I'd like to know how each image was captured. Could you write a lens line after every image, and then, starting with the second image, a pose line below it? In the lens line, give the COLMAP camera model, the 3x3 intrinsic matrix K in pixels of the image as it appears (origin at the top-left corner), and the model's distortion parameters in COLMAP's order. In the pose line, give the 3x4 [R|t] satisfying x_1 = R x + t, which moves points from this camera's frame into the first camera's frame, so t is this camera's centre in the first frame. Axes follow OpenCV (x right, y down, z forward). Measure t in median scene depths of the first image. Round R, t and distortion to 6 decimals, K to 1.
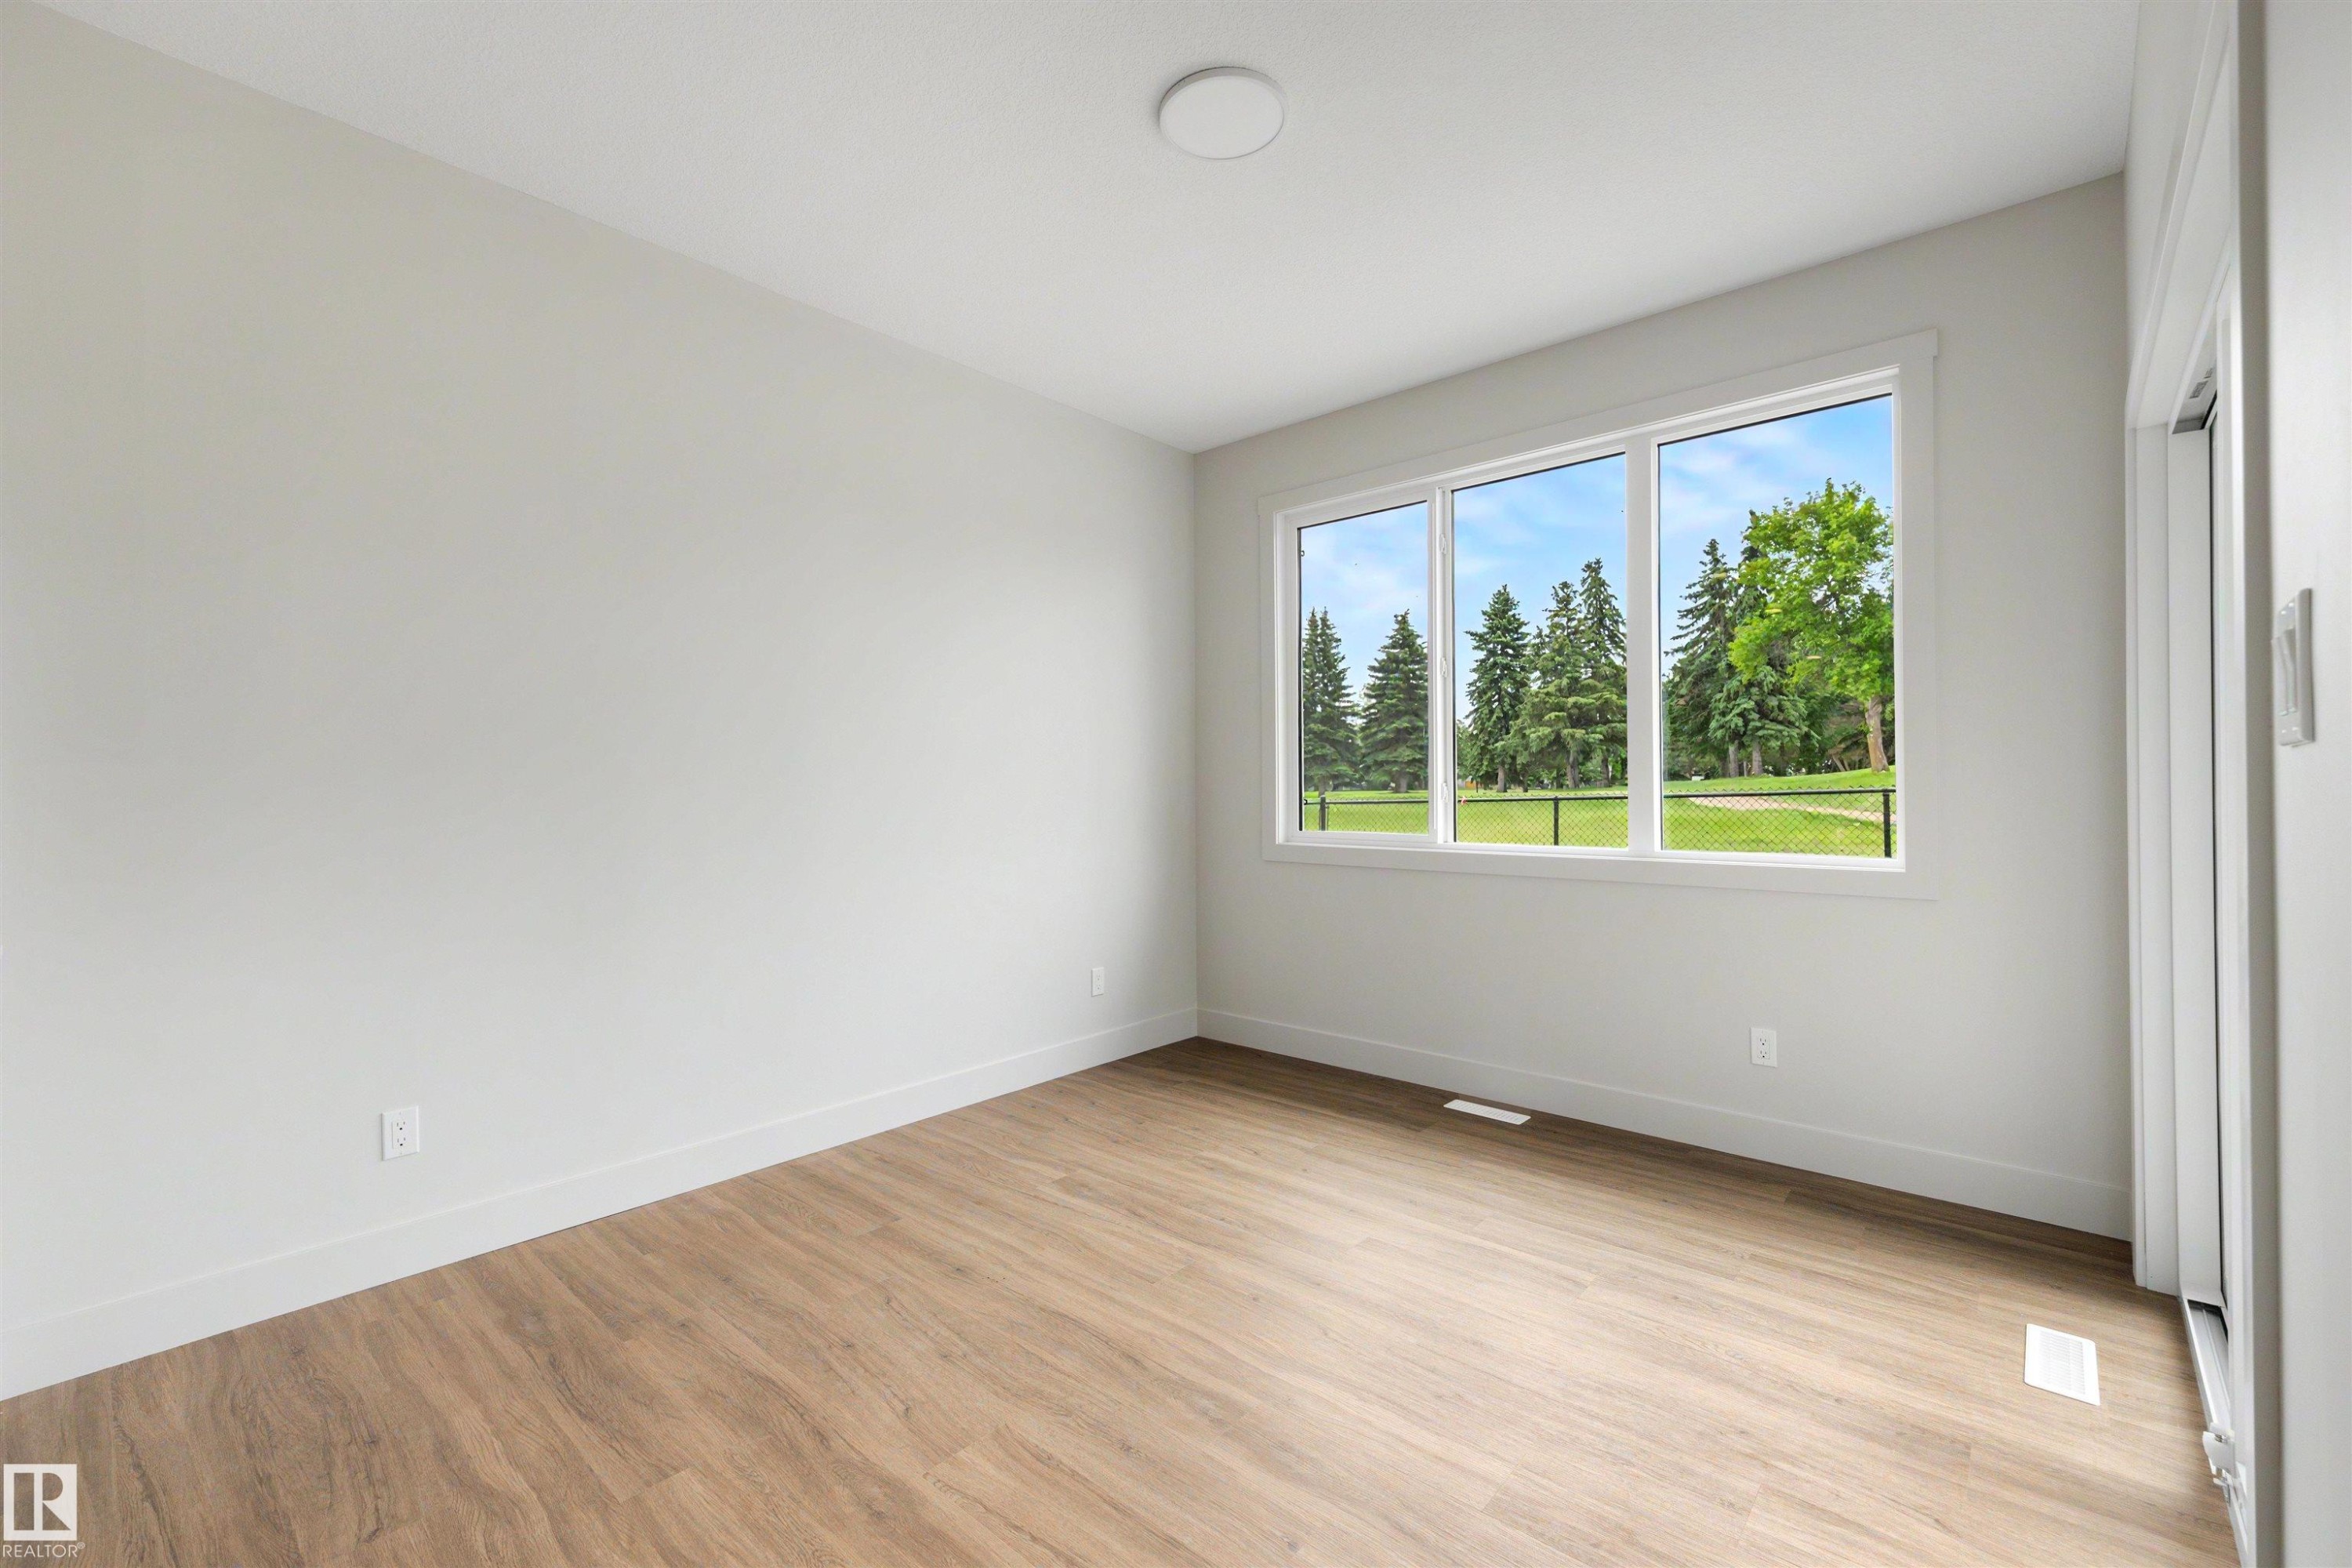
lens RADIAL K [[977.3, 0, 1184.7], [0, 977.3, 783.9], [0, 0, 1]] dist [0.001731, 0.000179]
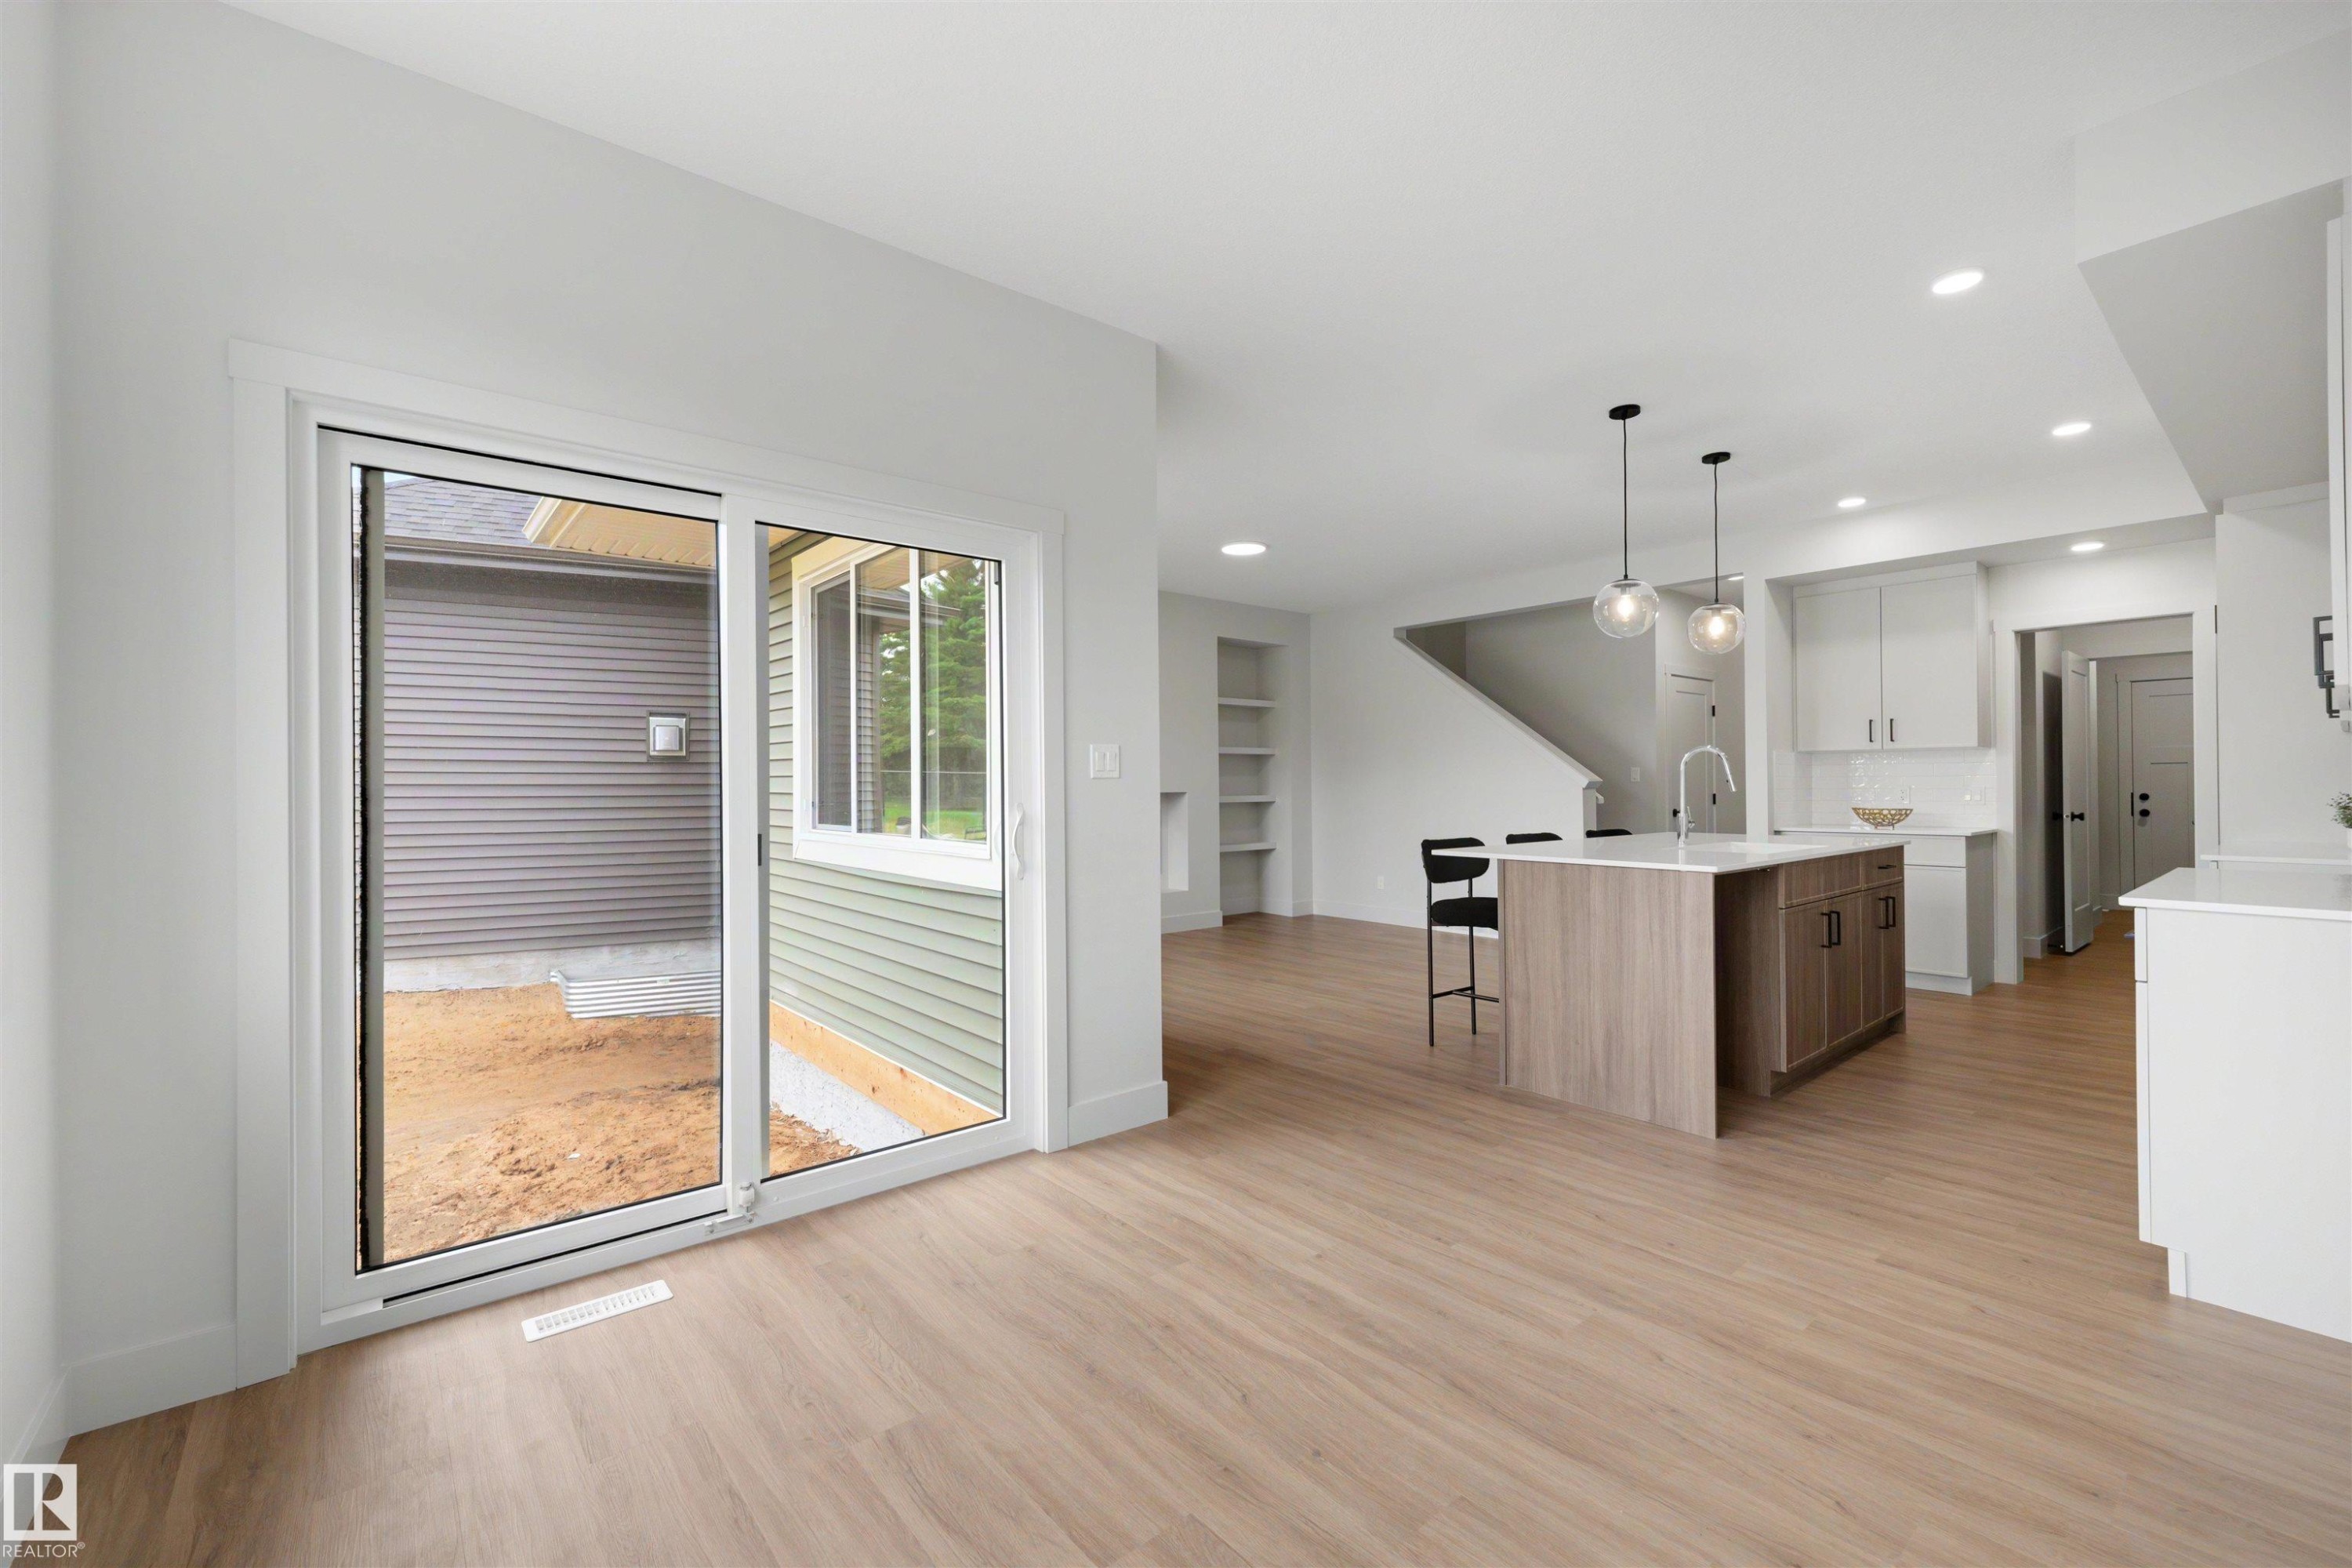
lens RADIAL K [[977.3, 0, 1175.2], [0, 977.3, 784.9], [0, 0, 1]] dist [0.001731, 0.000179]
pose [[-0.987265, 0.012513, 0.158594, 0.061541], [0.012267, 0.999922, -0.002535, 0.002761], [-0.158614, -0.000558, -0.987341, 2.036870]]
